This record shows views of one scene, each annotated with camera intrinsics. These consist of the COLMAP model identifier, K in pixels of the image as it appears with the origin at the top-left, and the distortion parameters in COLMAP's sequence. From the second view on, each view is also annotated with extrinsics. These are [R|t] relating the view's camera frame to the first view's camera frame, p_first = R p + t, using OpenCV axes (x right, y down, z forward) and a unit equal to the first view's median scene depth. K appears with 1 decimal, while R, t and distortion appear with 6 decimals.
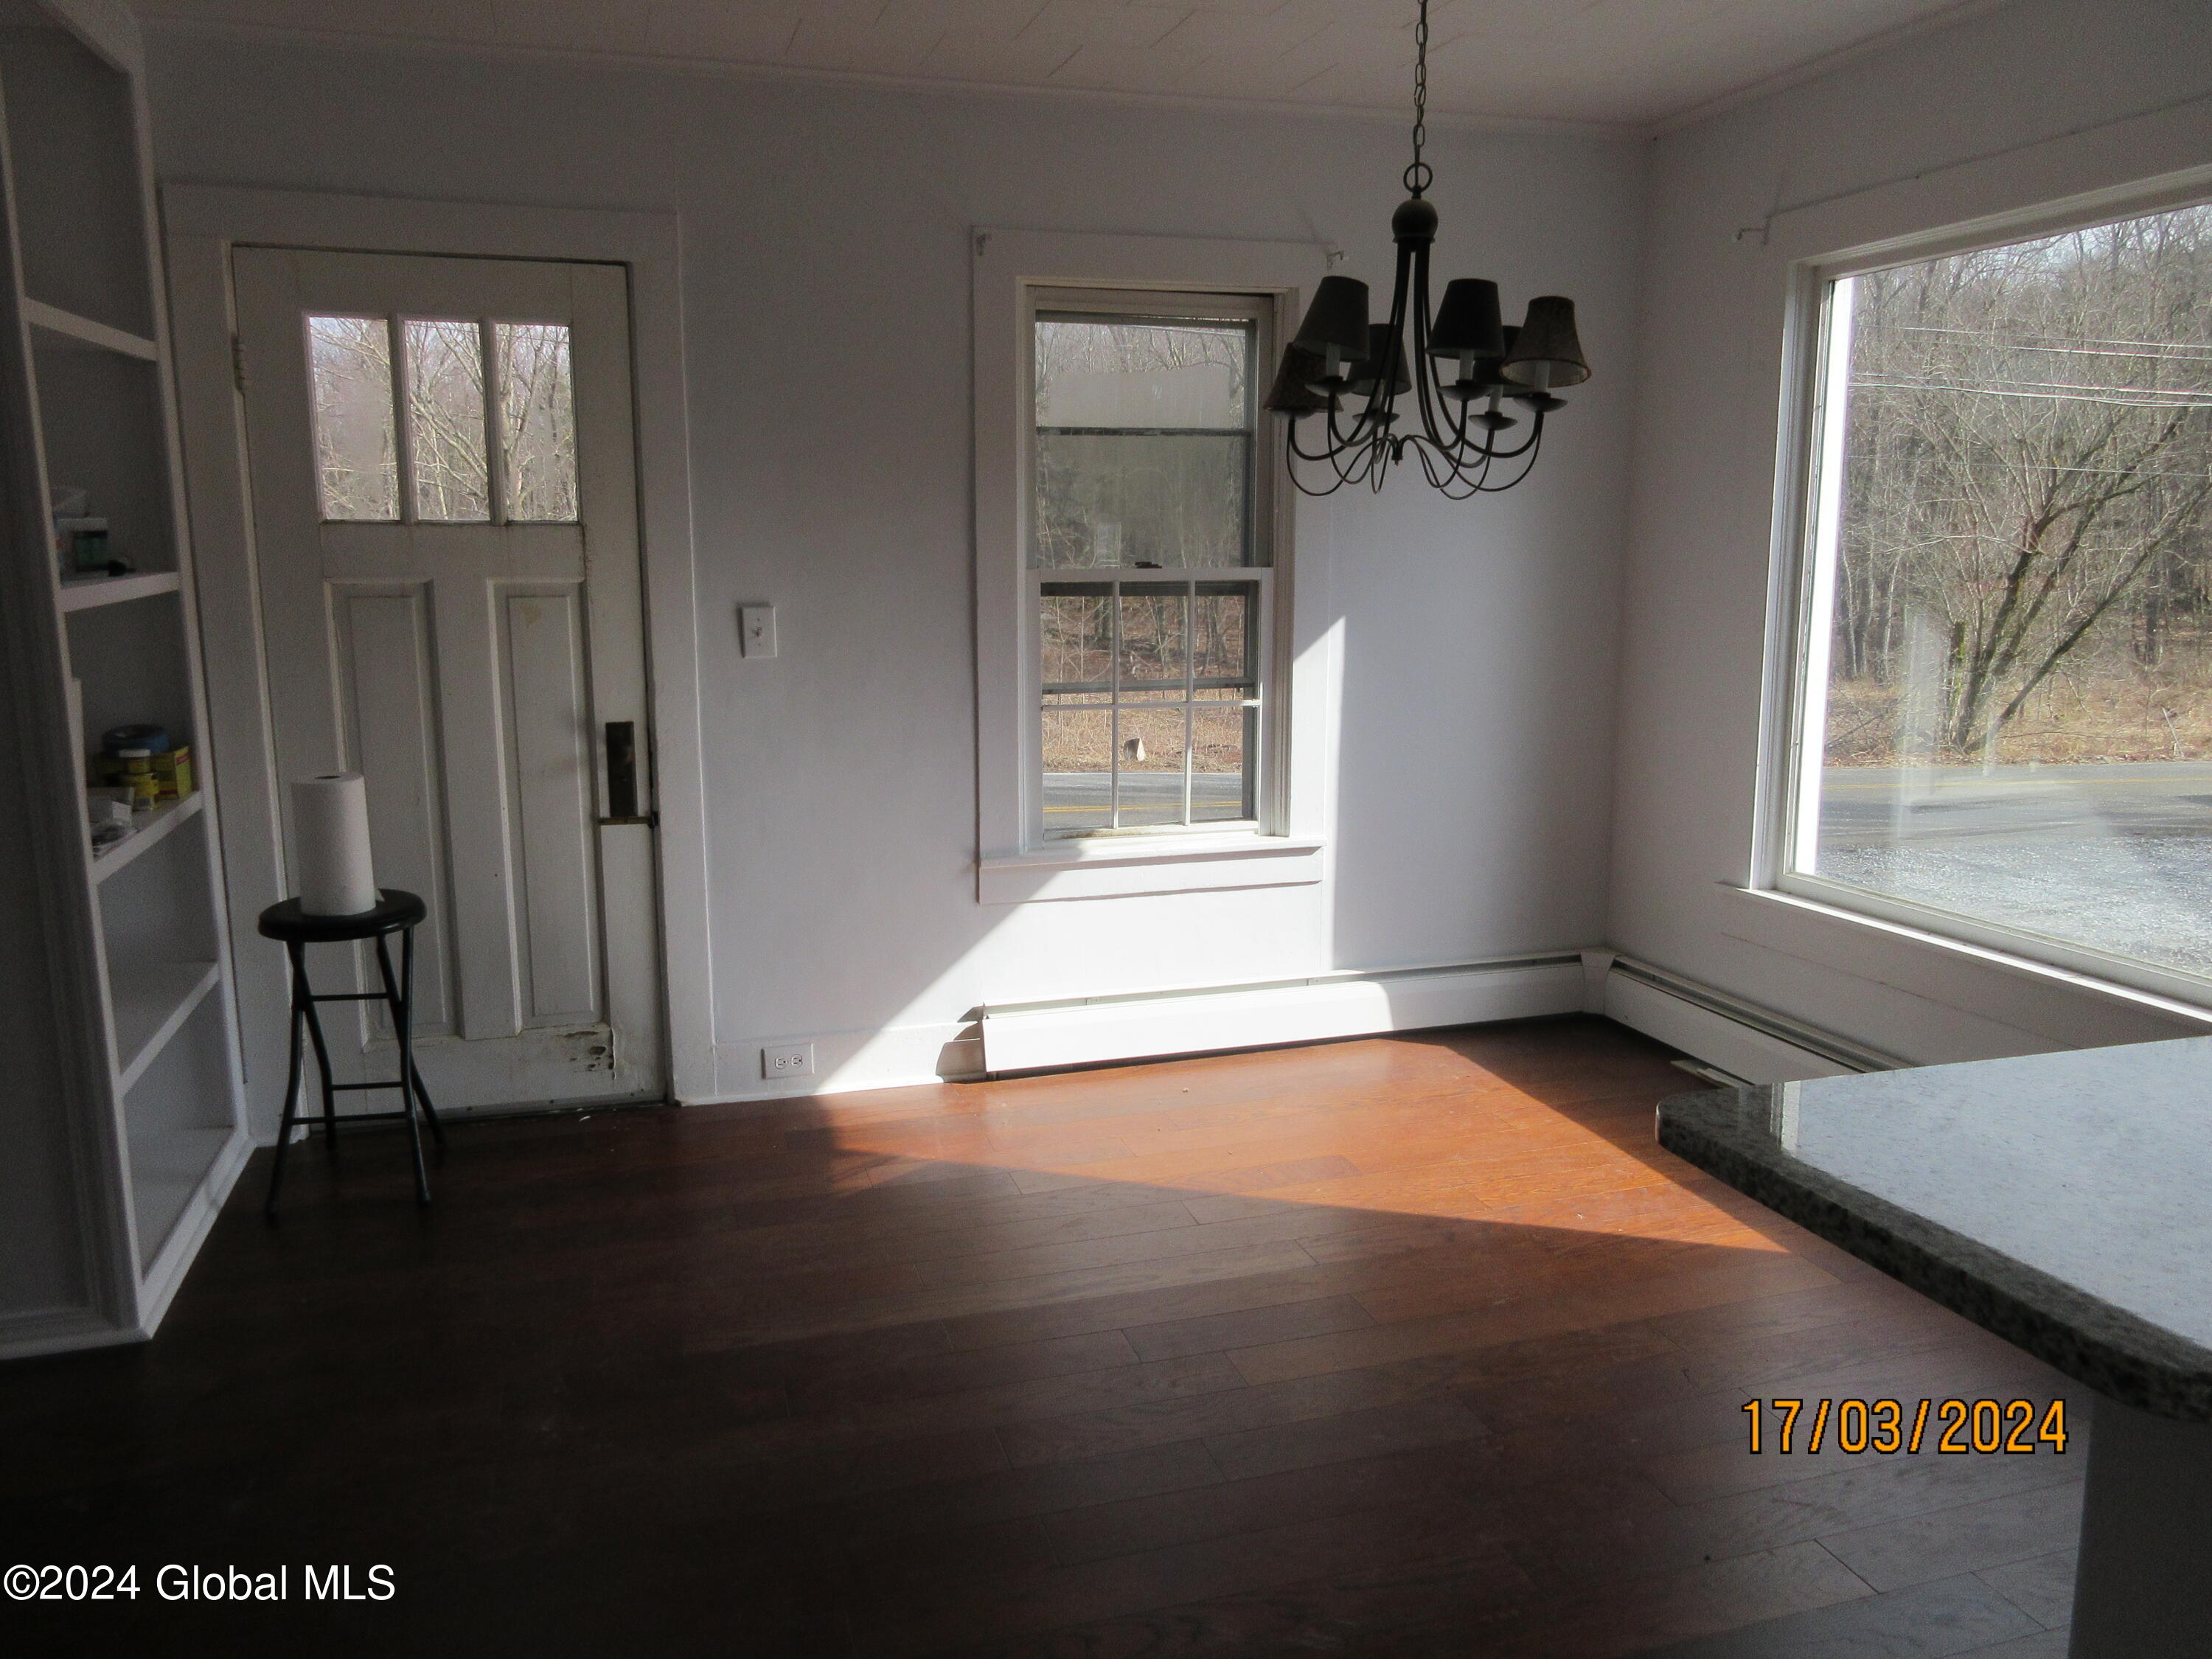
lens RADIAL K [[1660.9, 0, 1098.4], [0, 1660.9, 830.1], [0, 0, 1]] dist [0.028797, 0.020200]
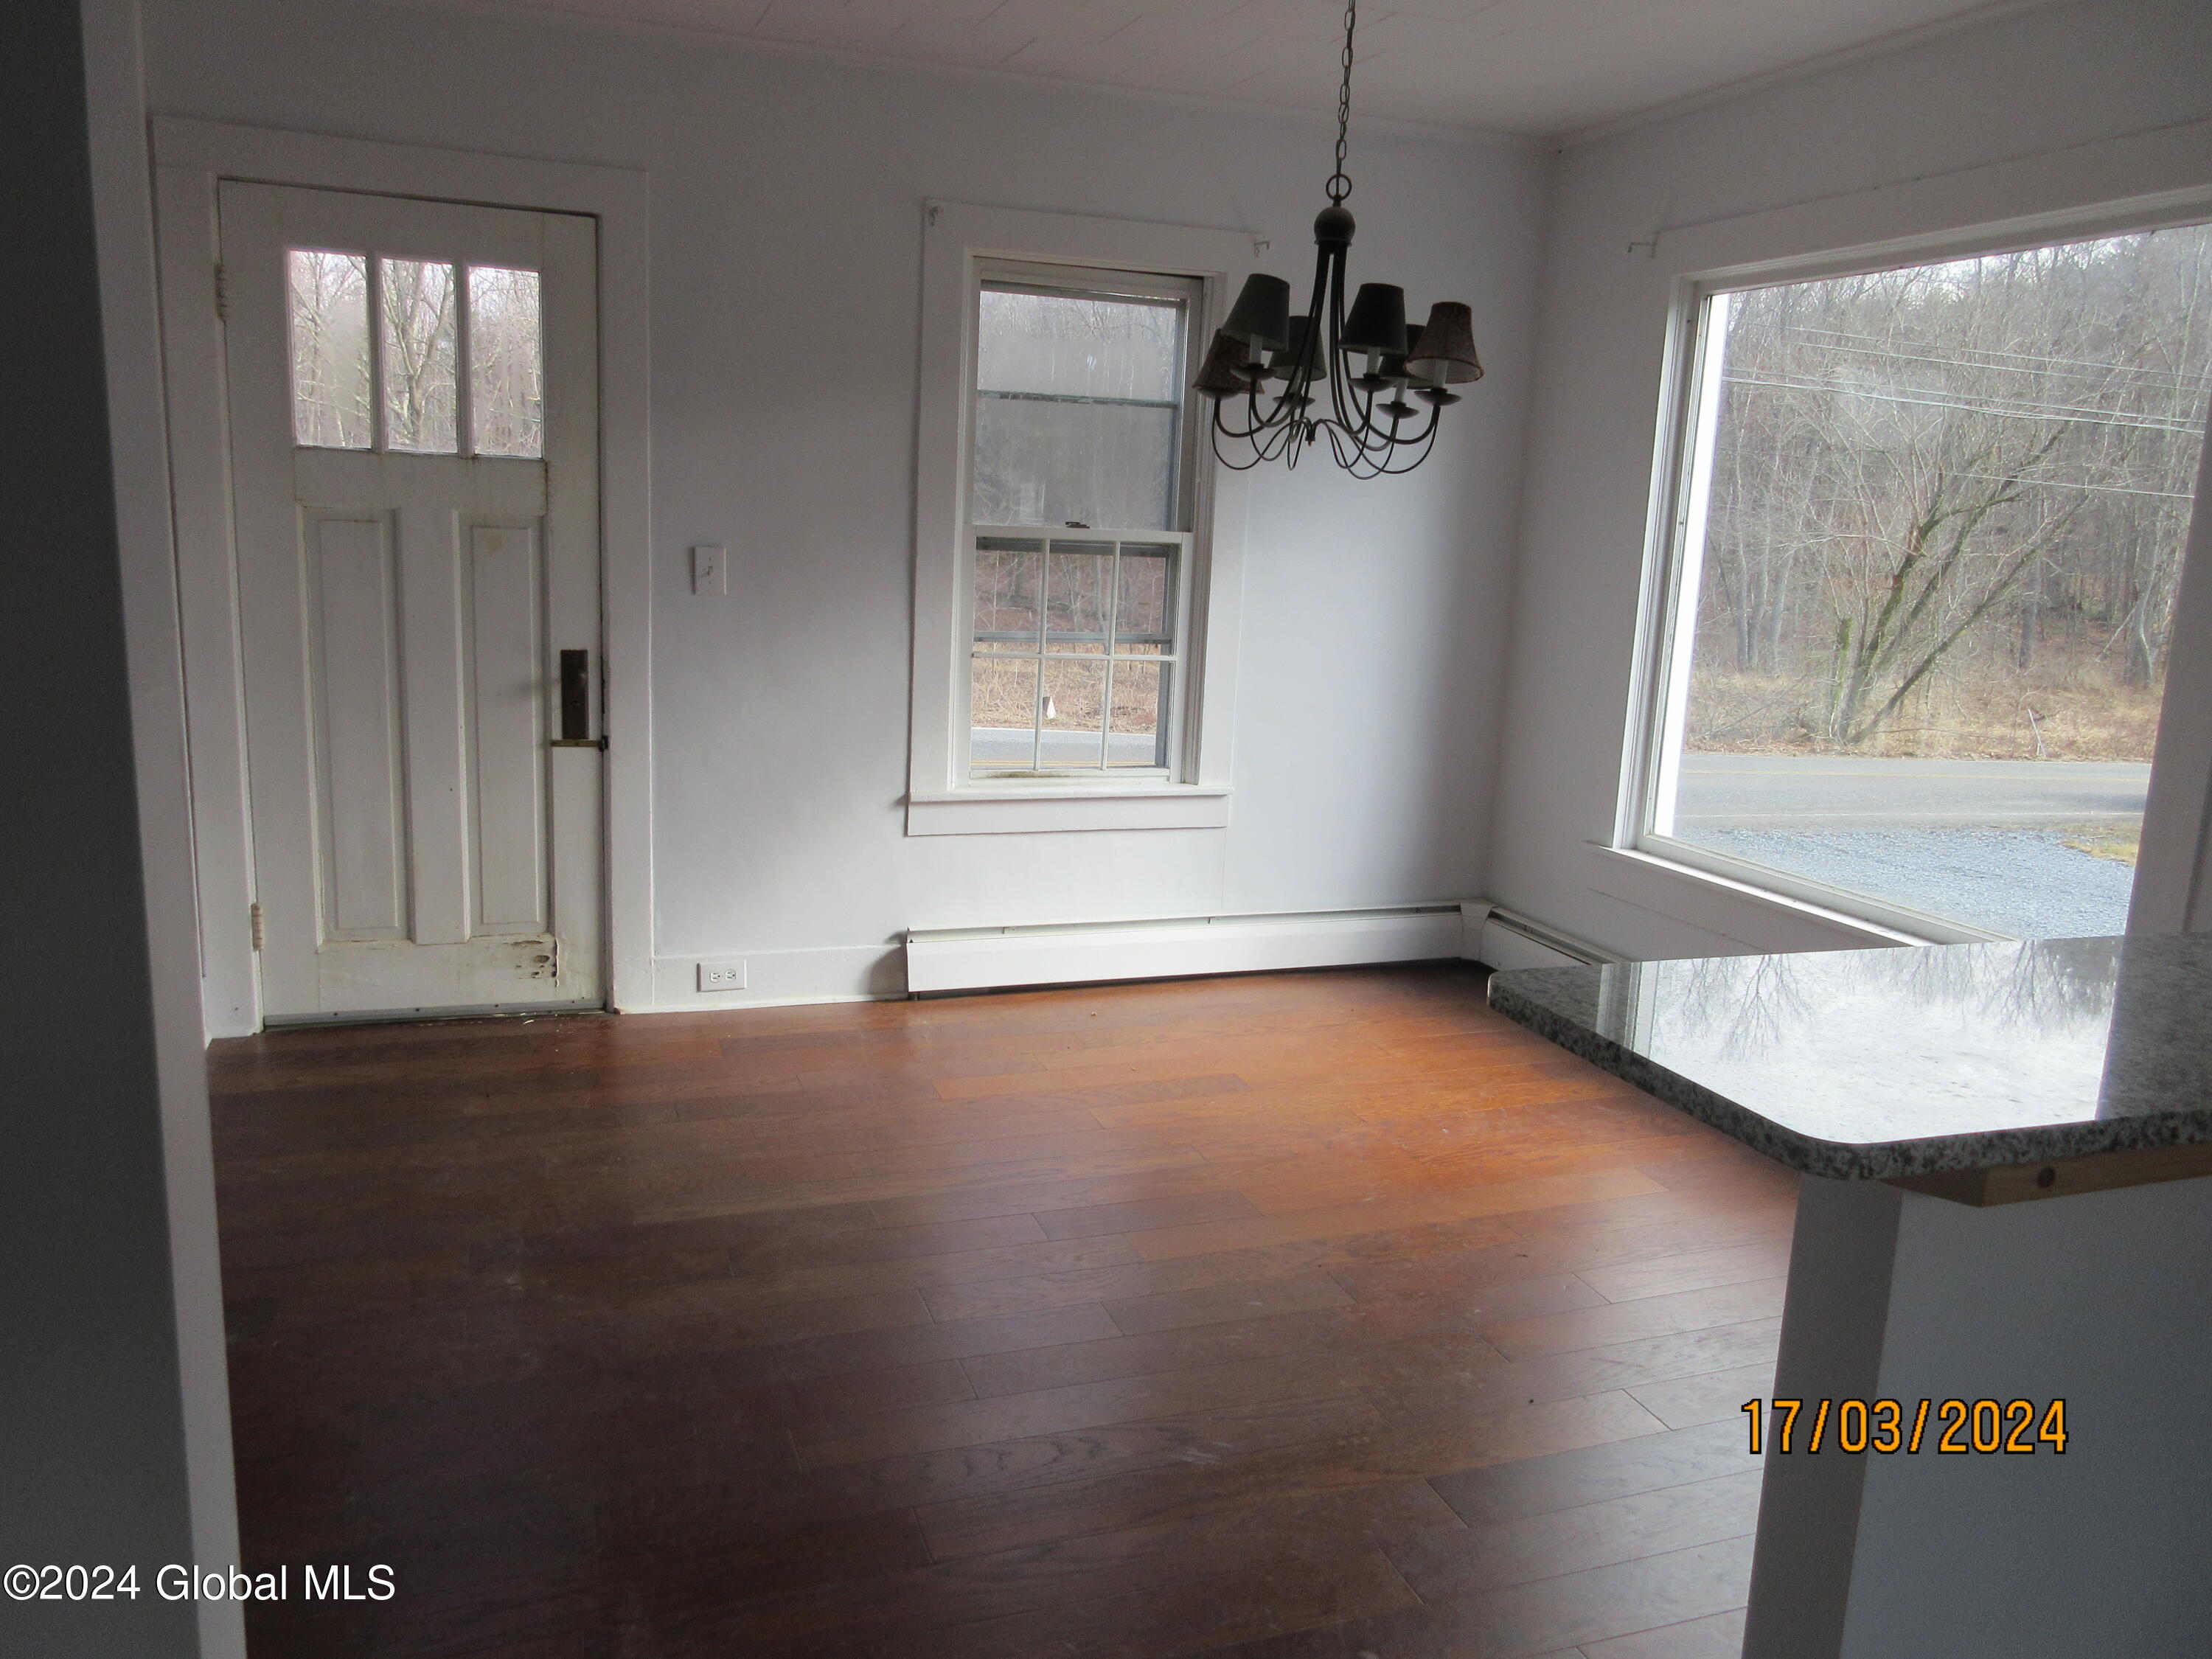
lens RADIAL K [[1660.9, 0, 1090.5], [0, 1660.9, 822.2], [0, 0, 1]] dist [0.028797, 0.020200]
pose [[0.997863, 0.037919, 0.053211, -0.011860], [-0.038914, 0.999084, 0.017785, 0.012907], [-0.052488, -0.019818, 0.998425, -0.077994]]
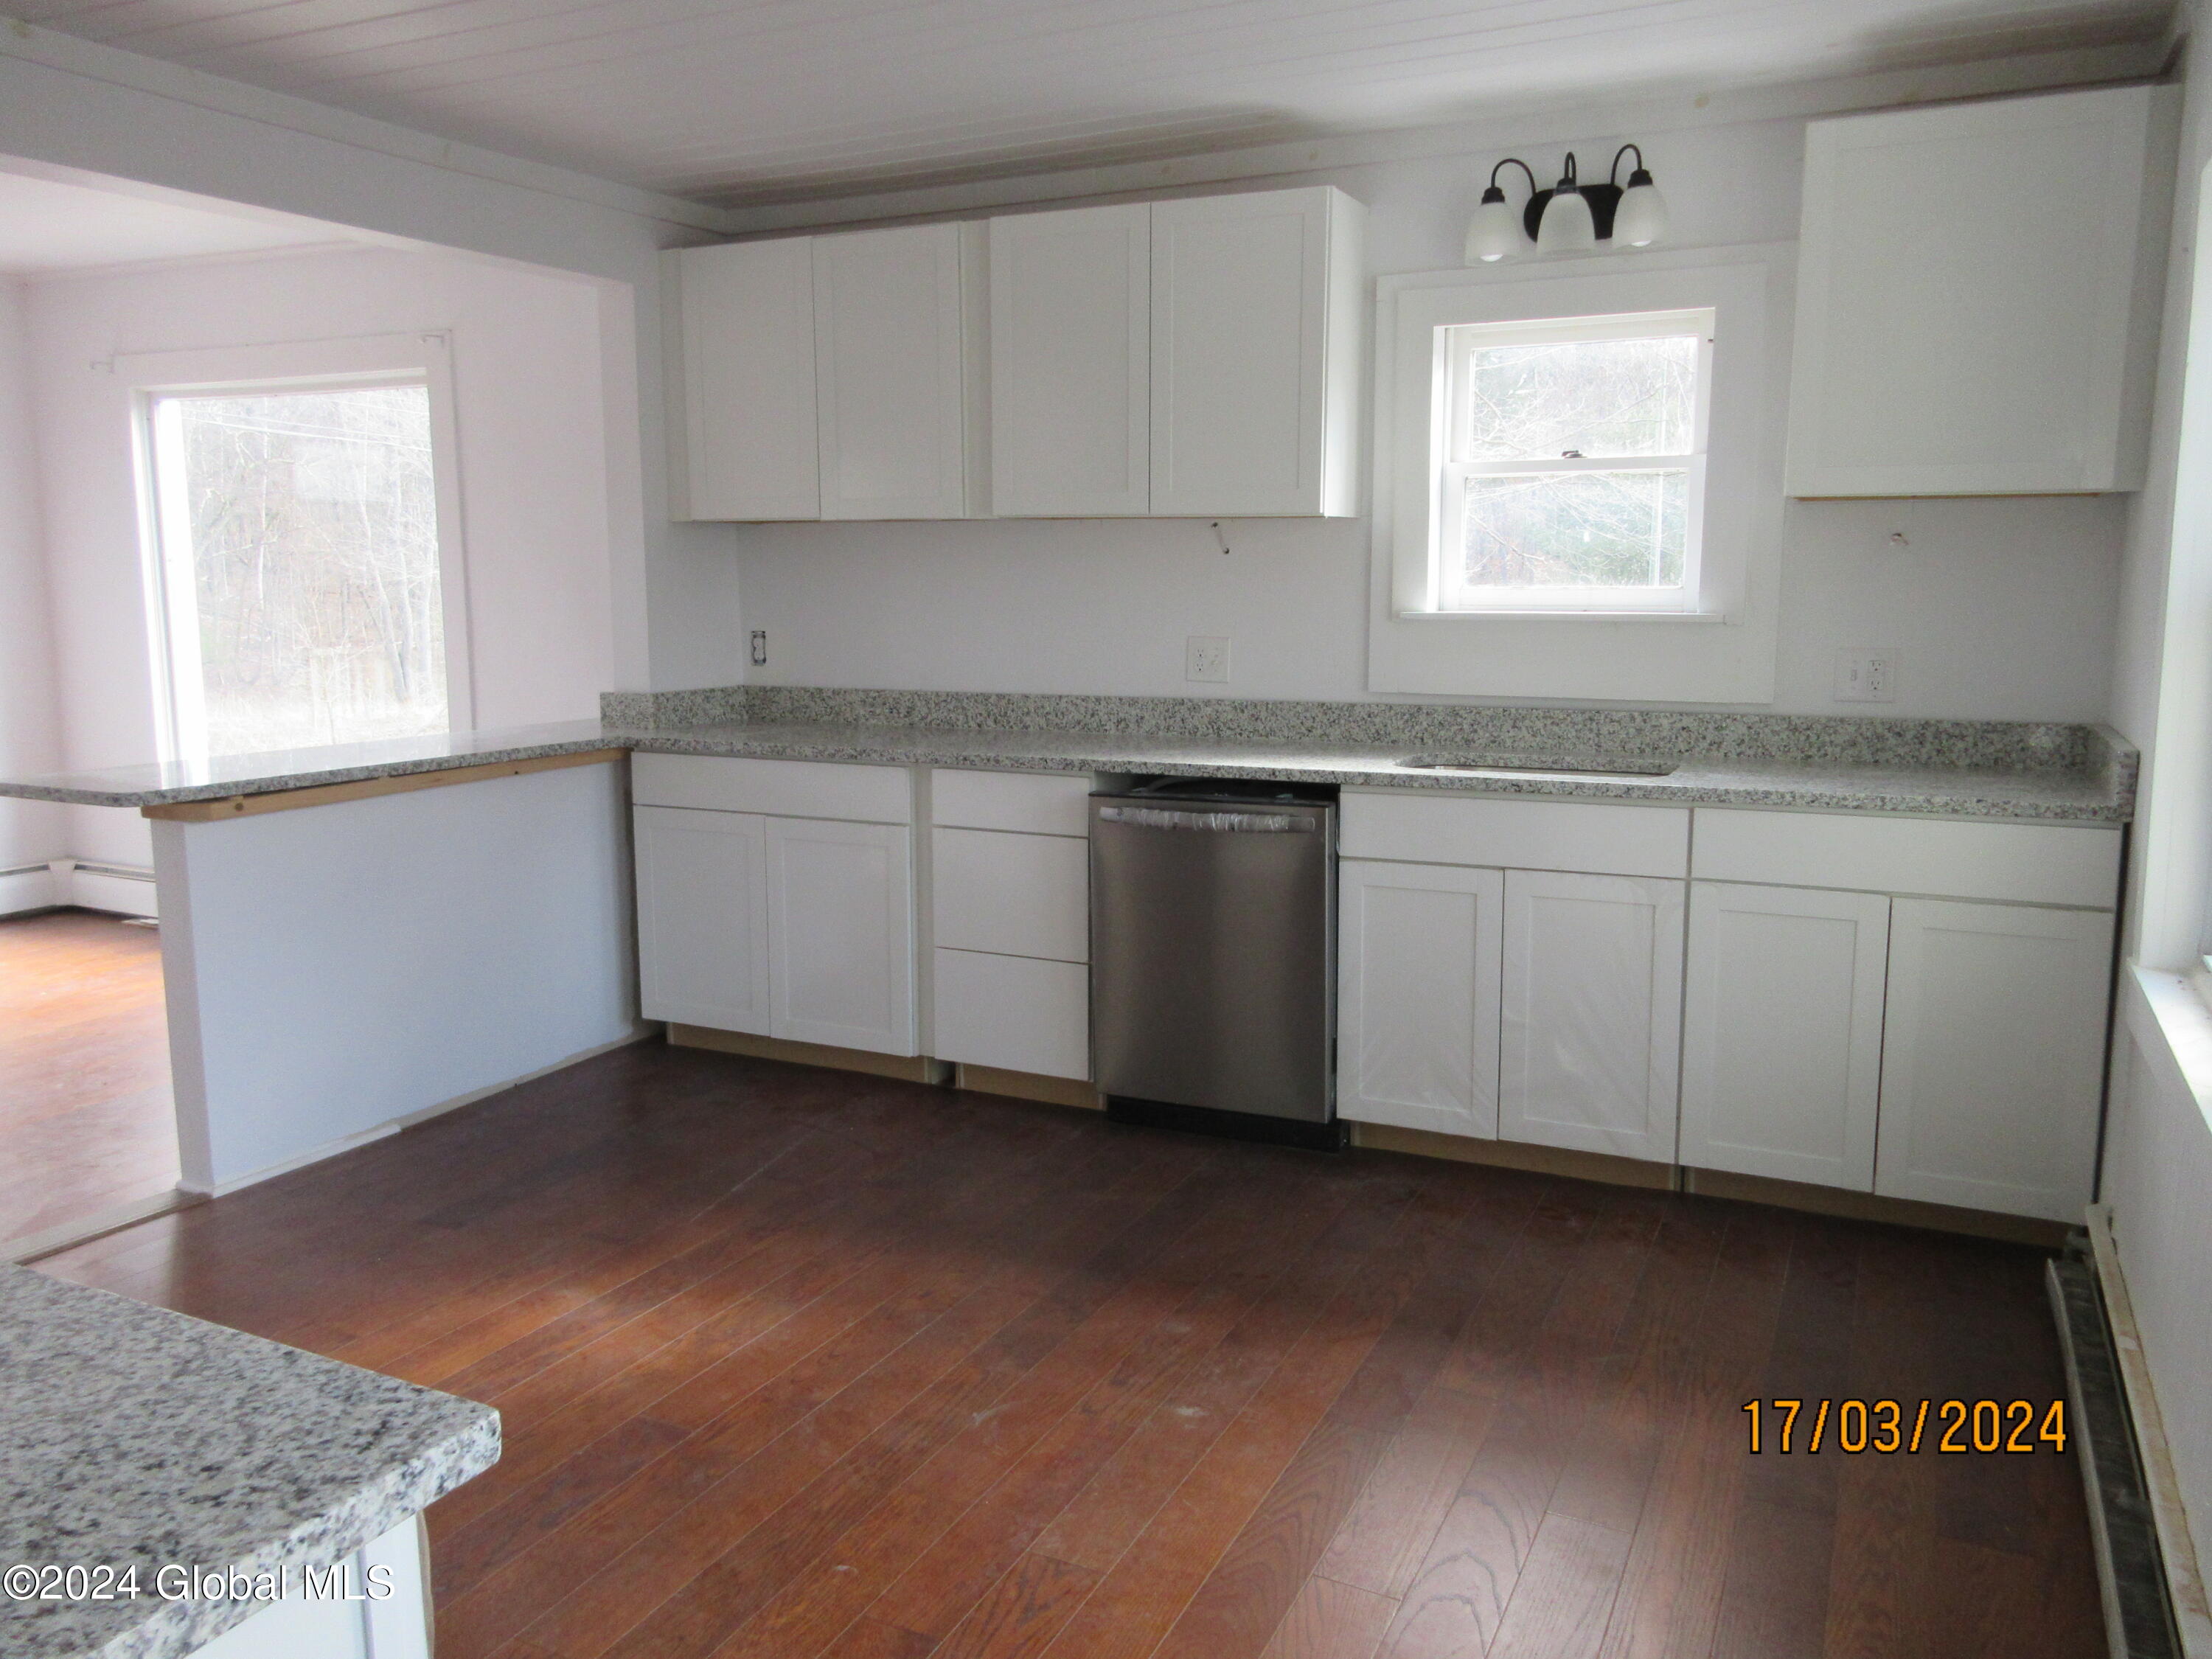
lens RADIAL K [[1660.9, 0, 1106.9], [0, 1660.9, 828.4], [0, 0, 1]] dist [0.028797, 0.020200]
pose [[0.691474, -0.107491, 0.714359, -0.115552], [0.120528, 0.992174, 0.032627, 0.124313], [-0.712276, 0.063540, 0.699018, -0.711992]]
